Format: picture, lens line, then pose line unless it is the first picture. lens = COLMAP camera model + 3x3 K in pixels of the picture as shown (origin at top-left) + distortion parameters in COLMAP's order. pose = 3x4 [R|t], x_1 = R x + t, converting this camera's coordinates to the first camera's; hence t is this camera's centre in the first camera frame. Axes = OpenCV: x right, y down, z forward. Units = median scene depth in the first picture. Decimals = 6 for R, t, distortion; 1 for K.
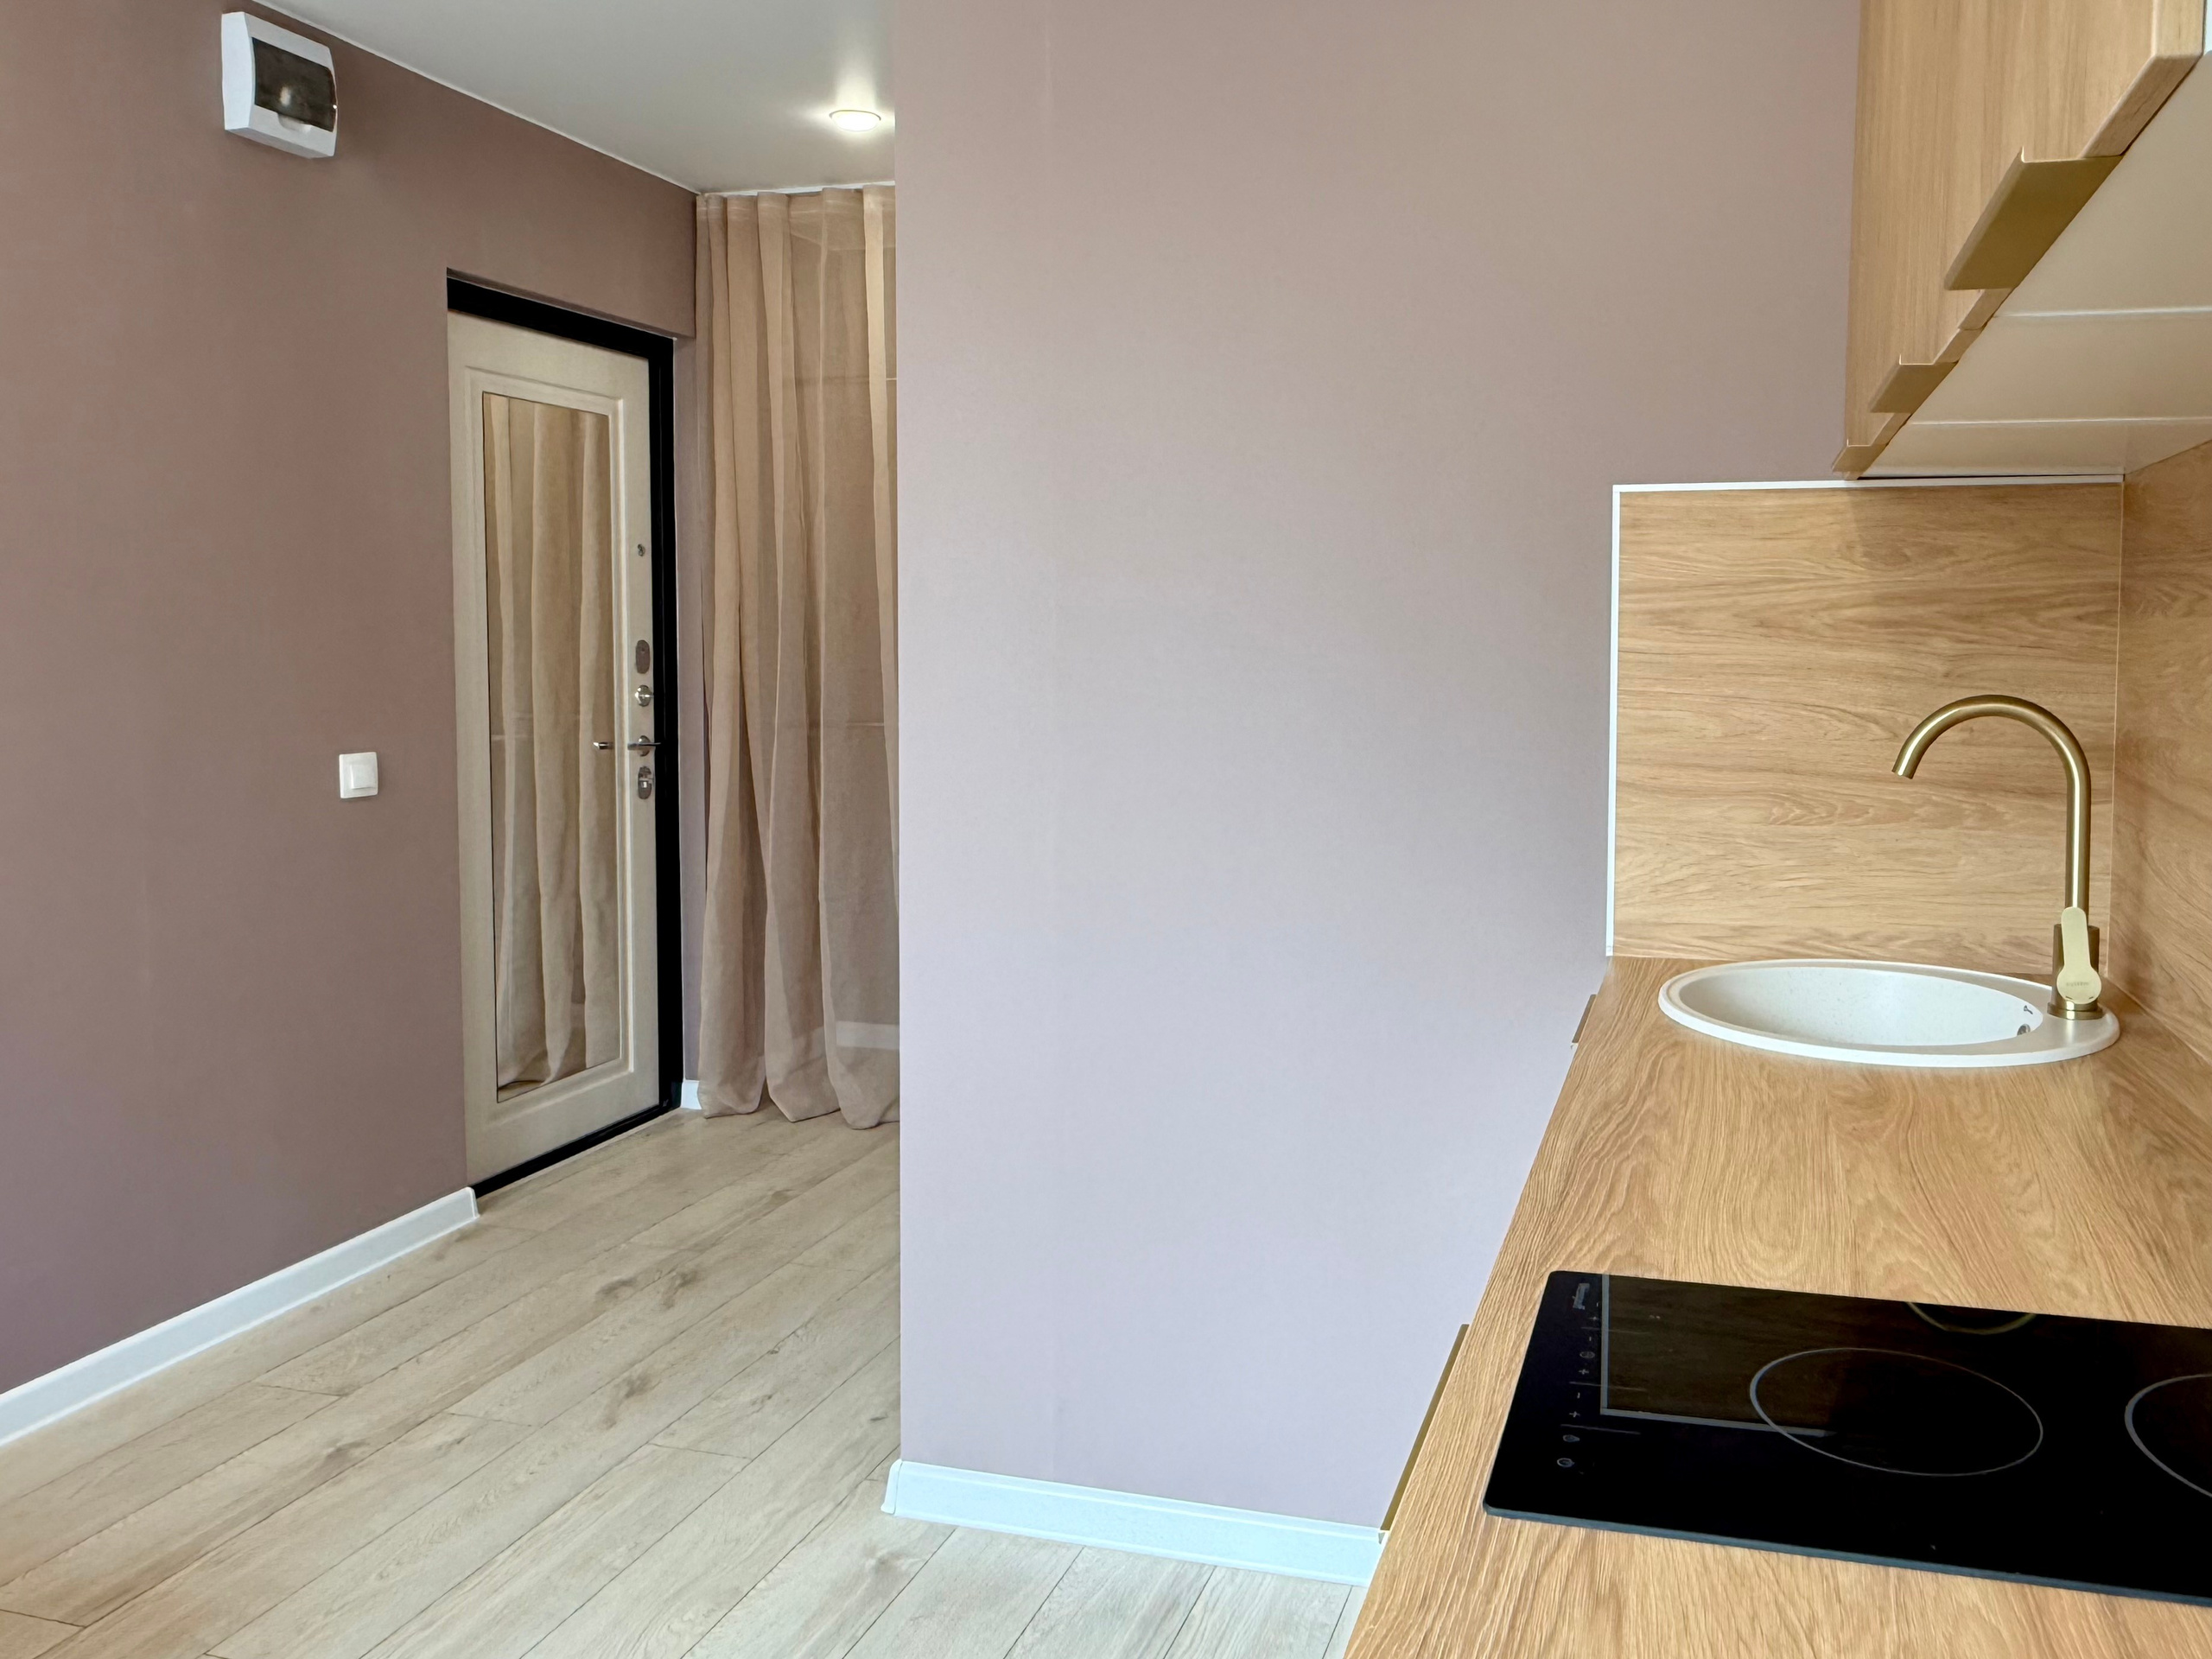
lens RADIAL K [[1609.6, 0, 1409.8], [0, 1609.6, 724.6], [0, 0, 1]] dist [-0.006846, 0.000968]
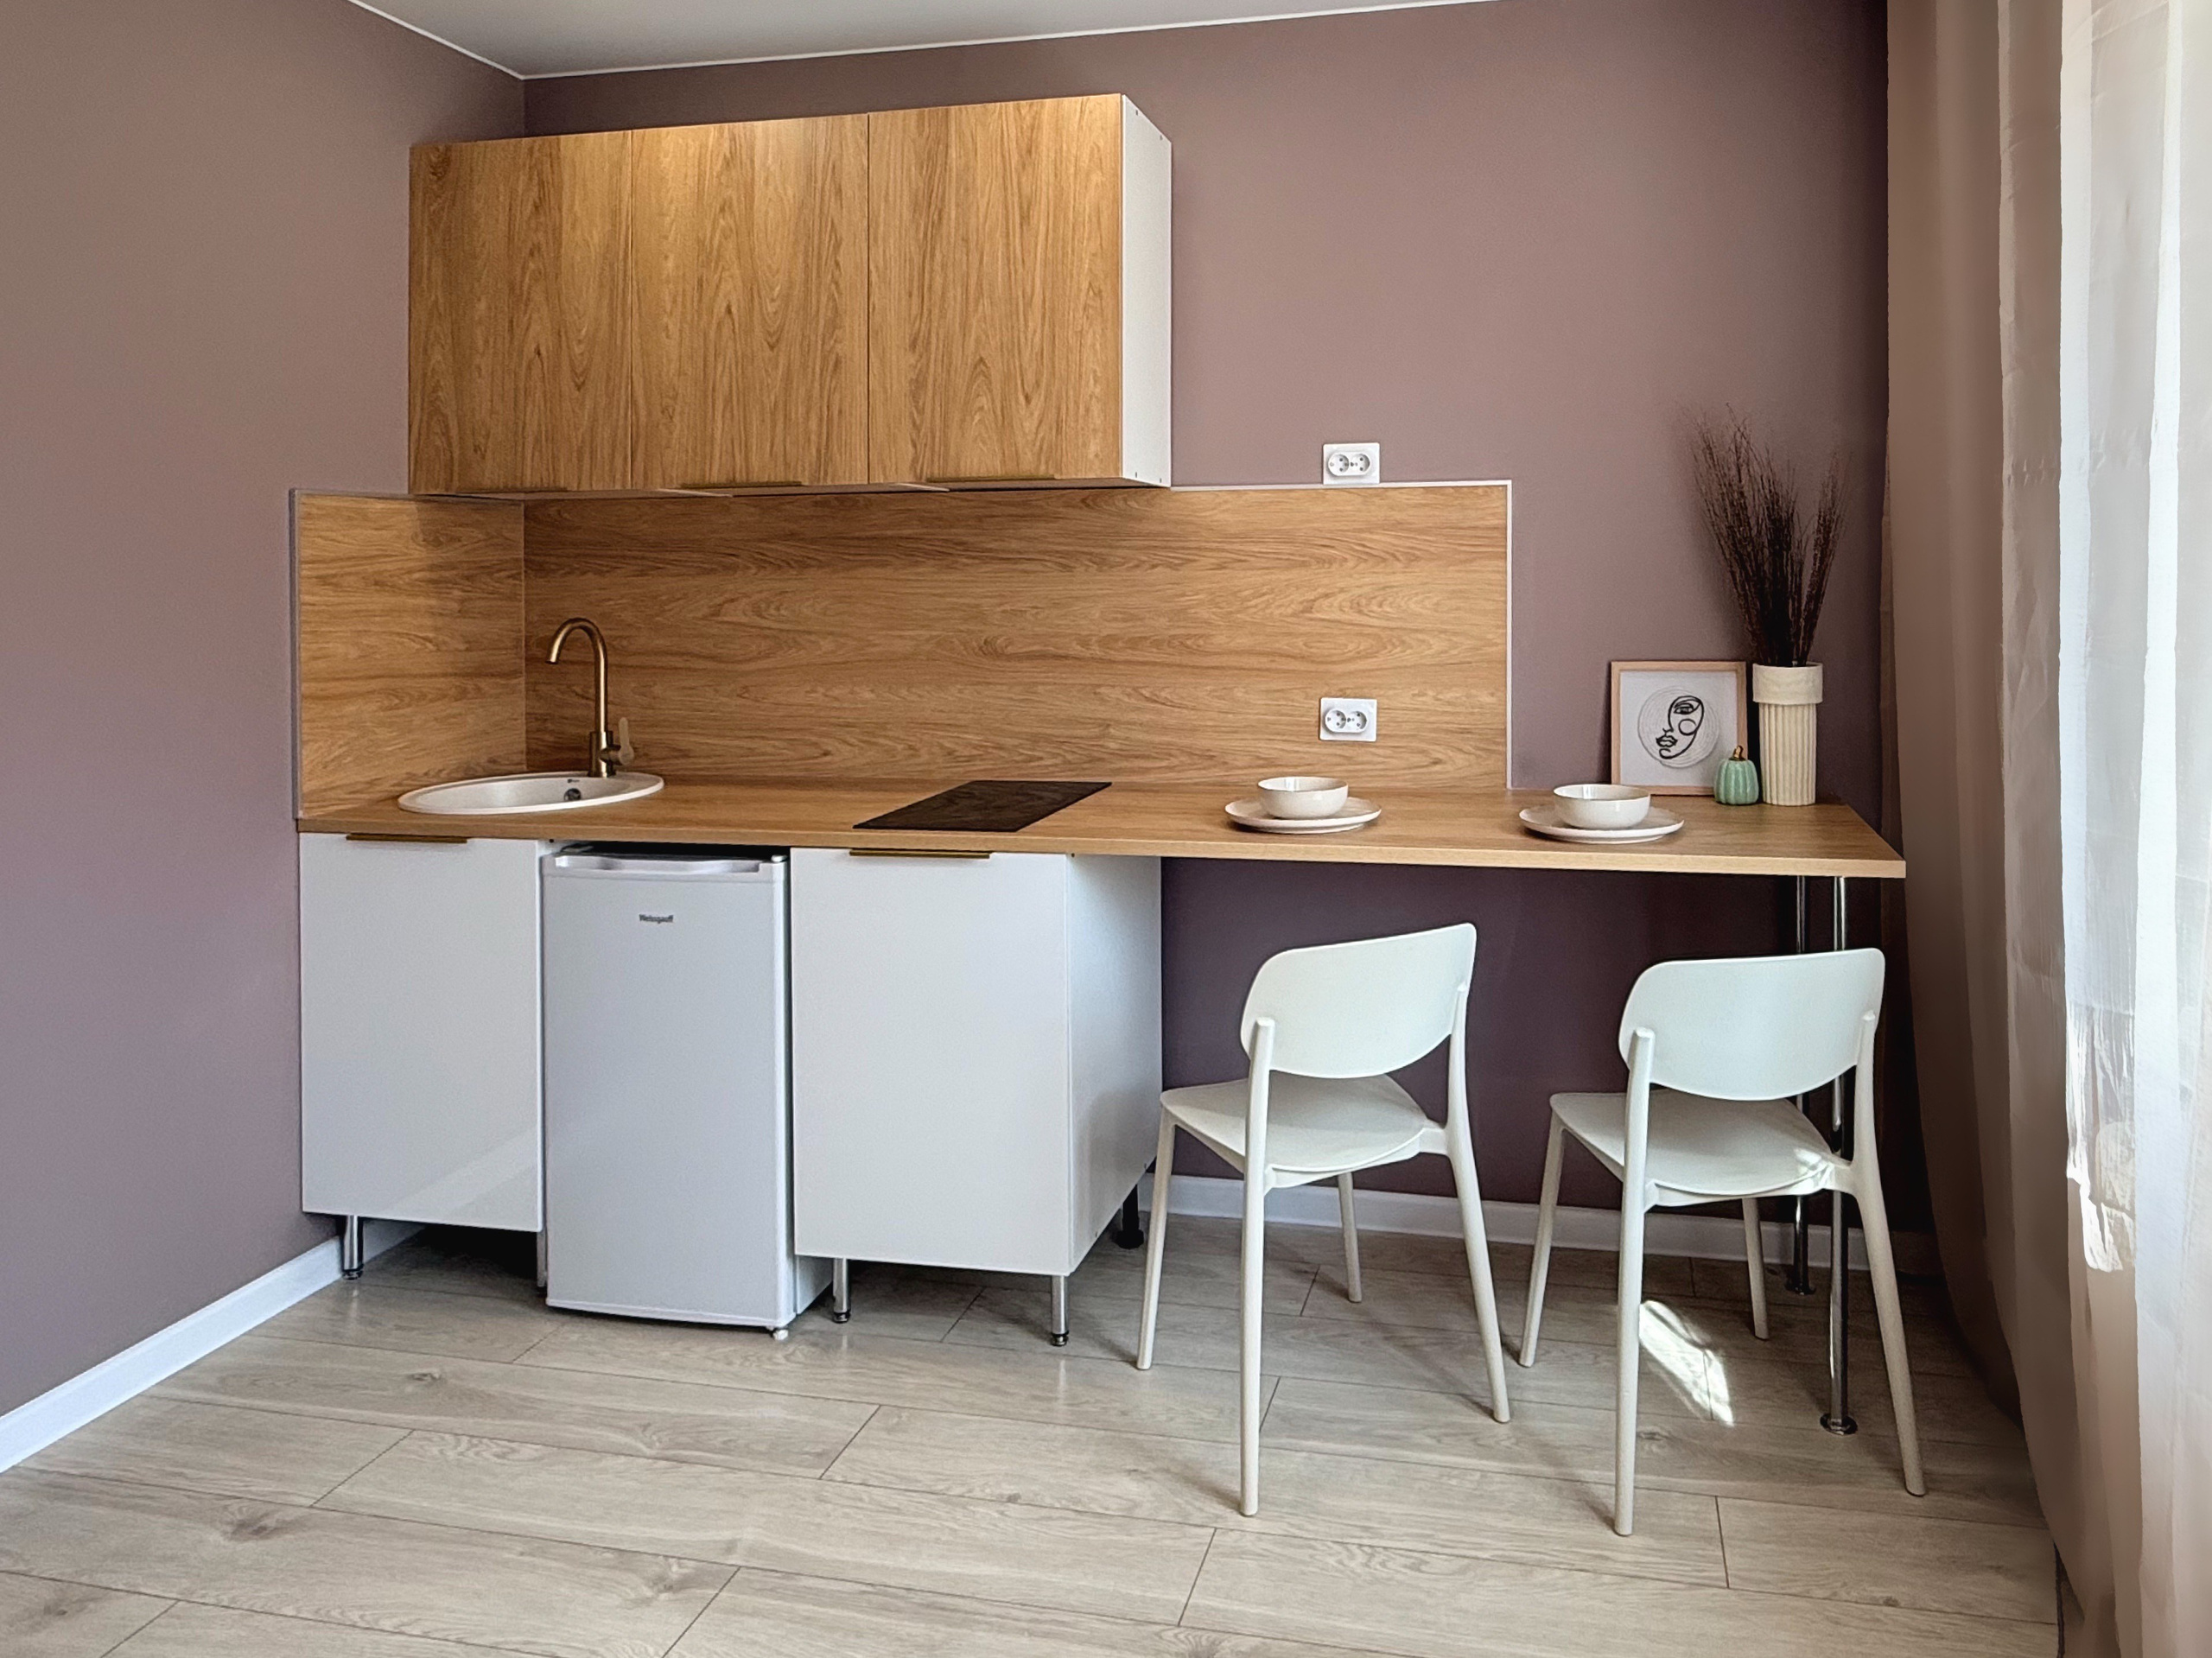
lens RADIAL K [[1463.2, 0, 1290.3], [0, 1463.2, 539.5], [0, 0, 1]] dist [-0.000941, 0.000839]
pose [[-0.021483, 0.010008, 0.999719, -1.040166], [0.059732, 0.998176, -0.008709, -0.033634], [-0.997983, 0.059528, -0.022041, 0.121081]]
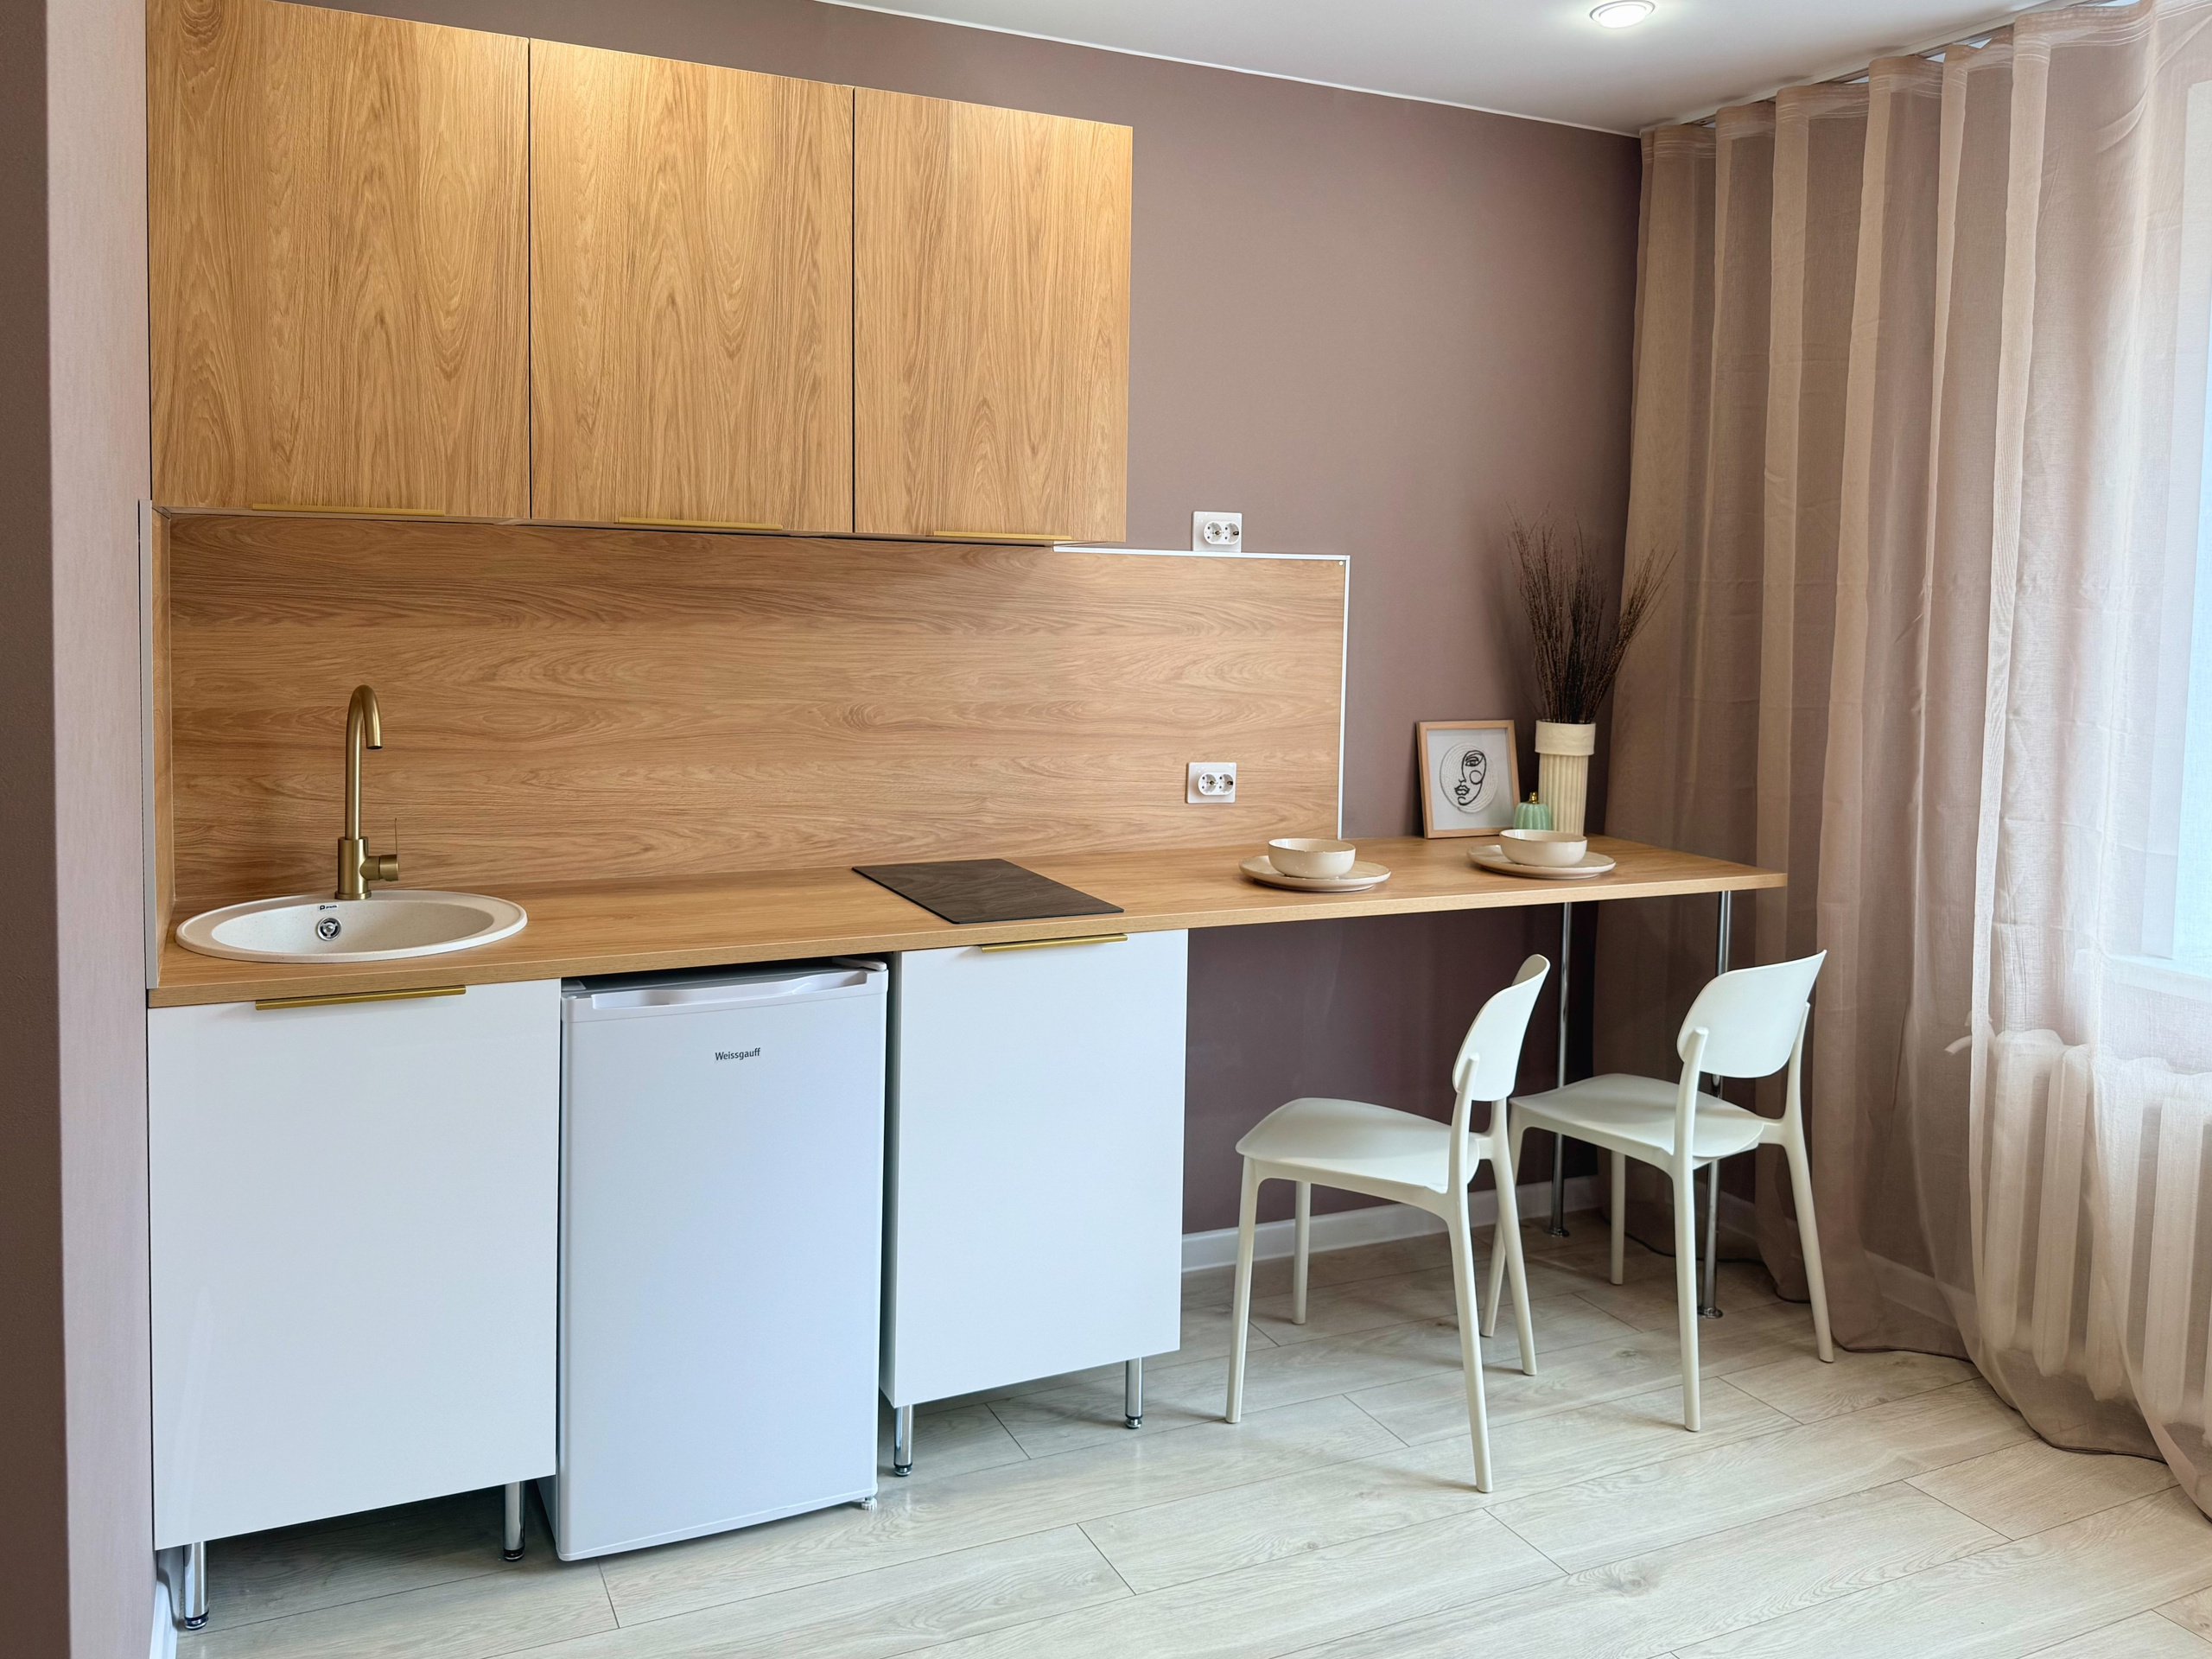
lens RADIAL K [[1681.4, 0, 1034.5], [0, 1681.4, 705.2], [0, 0, 1]] dist [-0.007569, -0.012903]
pose [[-0.603924, -0.076151, 0.793396, -0.860783], [0.011829, 0.994459, 0.104453, -0.109258], [-0.796954, 0.072466, -0.599677, 1.032022]]
